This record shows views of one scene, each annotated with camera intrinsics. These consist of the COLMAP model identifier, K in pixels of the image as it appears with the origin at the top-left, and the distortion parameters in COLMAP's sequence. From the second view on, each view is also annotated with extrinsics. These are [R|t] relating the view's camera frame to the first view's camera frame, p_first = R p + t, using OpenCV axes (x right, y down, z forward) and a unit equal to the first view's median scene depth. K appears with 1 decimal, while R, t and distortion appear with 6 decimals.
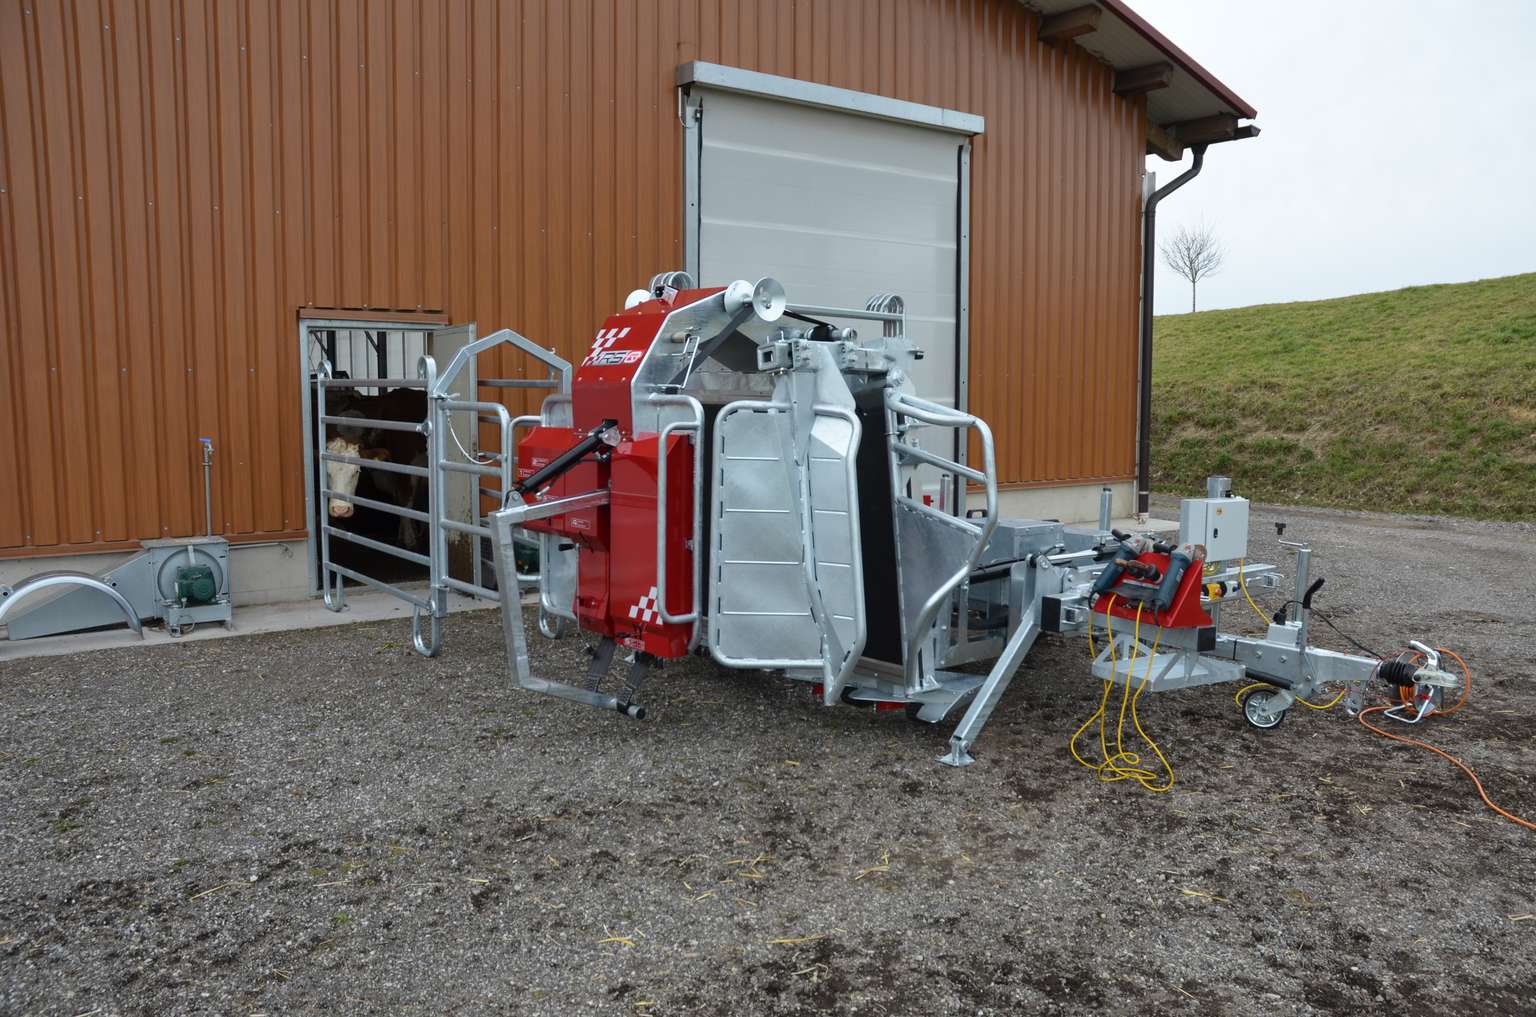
lens RADIAL K [[1181.1, 0, 768.0], [0, 1181.1, 508.5], [0, 0, 1]] dist [-0.162176, 0.159936]
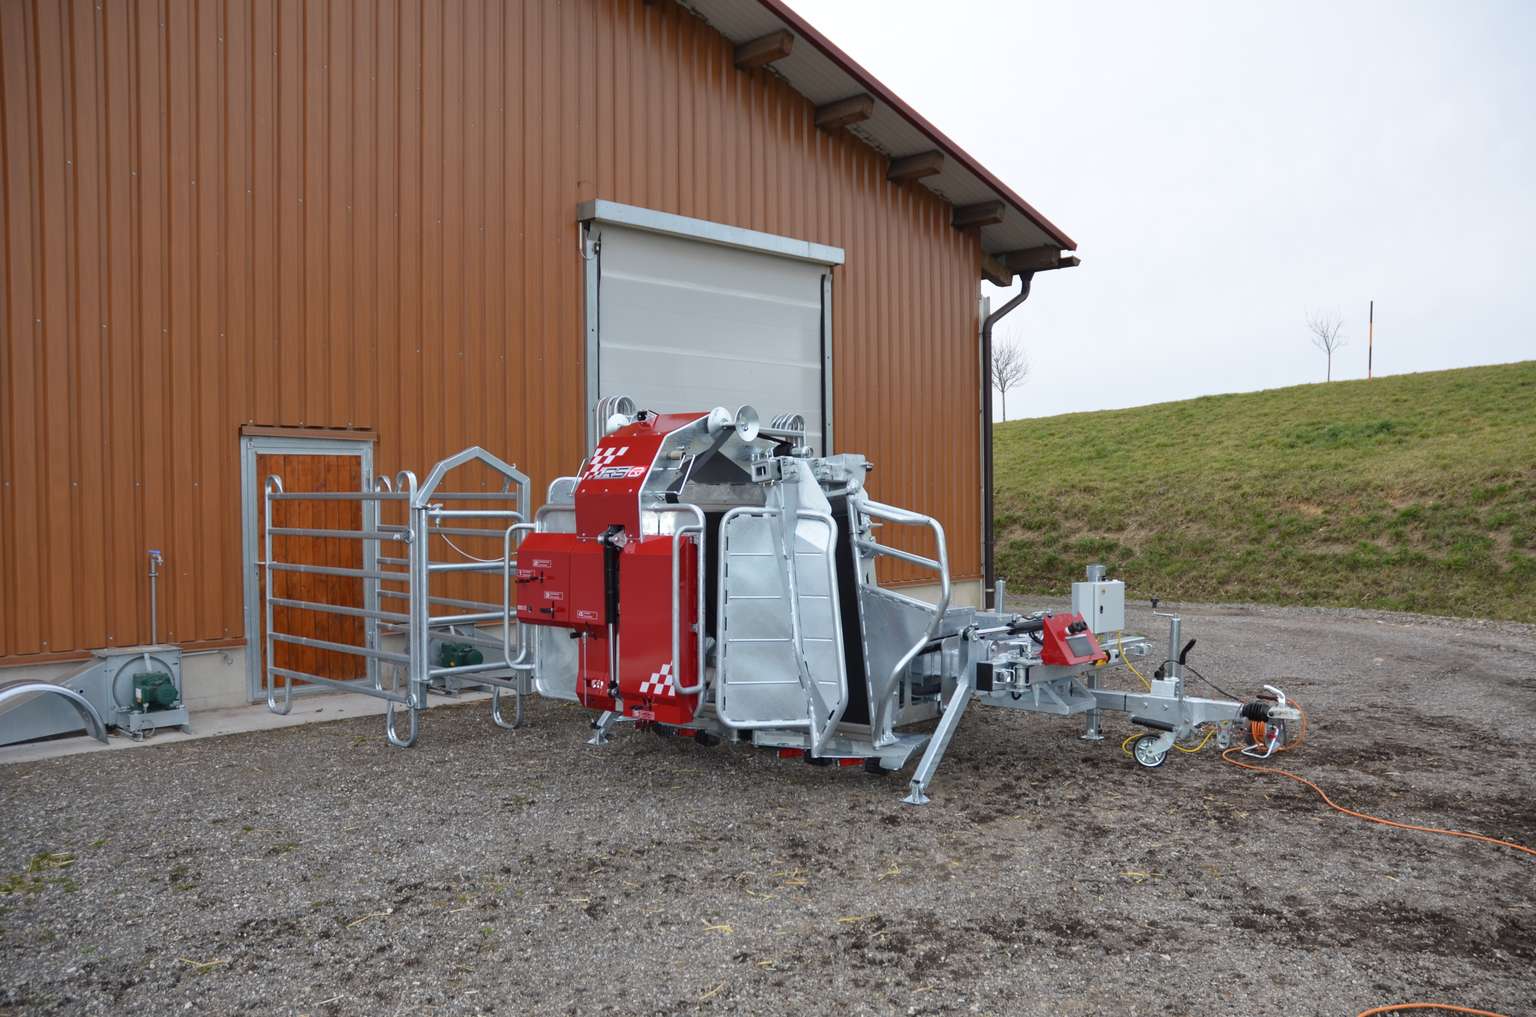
lens RADIAL K [[1229.8, 0, 750.8], [0, 1229.8, 513.7], [0, 0, 1]] dist [-0.142873, 0.189706]
pose [[0.987241, -0.013776, 0.158636, -0.200269], [0.028084, 0.995698, -0.088304, 0.026140], [-0.156737, 0.091633, 0.983380, -0.236384]]
